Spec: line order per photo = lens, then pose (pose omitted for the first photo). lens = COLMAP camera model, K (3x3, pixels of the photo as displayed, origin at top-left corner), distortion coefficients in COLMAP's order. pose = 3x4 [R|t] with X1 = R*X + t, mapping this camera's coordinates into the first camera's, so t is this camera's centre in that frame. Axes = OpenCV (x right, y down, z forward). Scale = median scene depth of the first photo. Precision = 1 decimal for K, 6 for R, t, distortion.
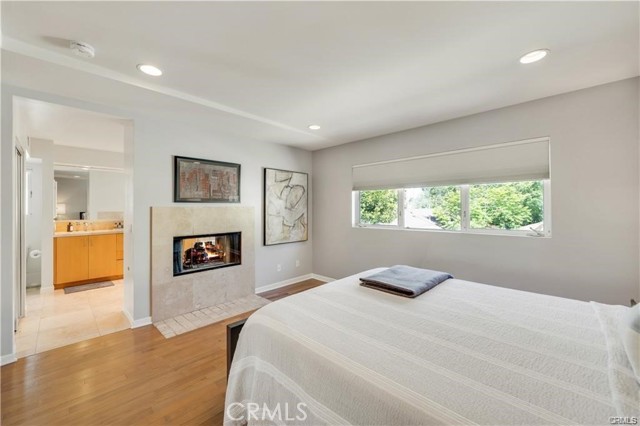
lens RADIAL K [[246.6, 0, 317.3], [0, 246.6, 204.2], [0, 0, 1]] dist [-0.008107, 0.000193]
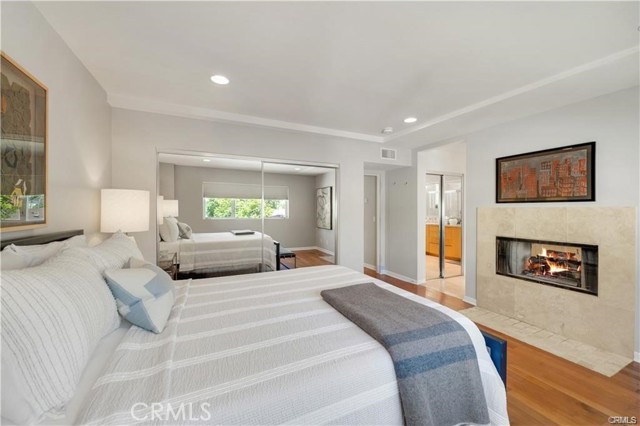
lens RADIAL K [[246.6, 0, 320.3], [0, 246.6, 209.5], [0, 0, 1]] dist [-0.008107, 0.000193]
pose [[-0.345902, 0.007249, -0.938243, 0.617122], [0.016875, 0.999856, 0.001504, 0.004456], [0.938119, -0.015313, -0.345974, 0.623215]]
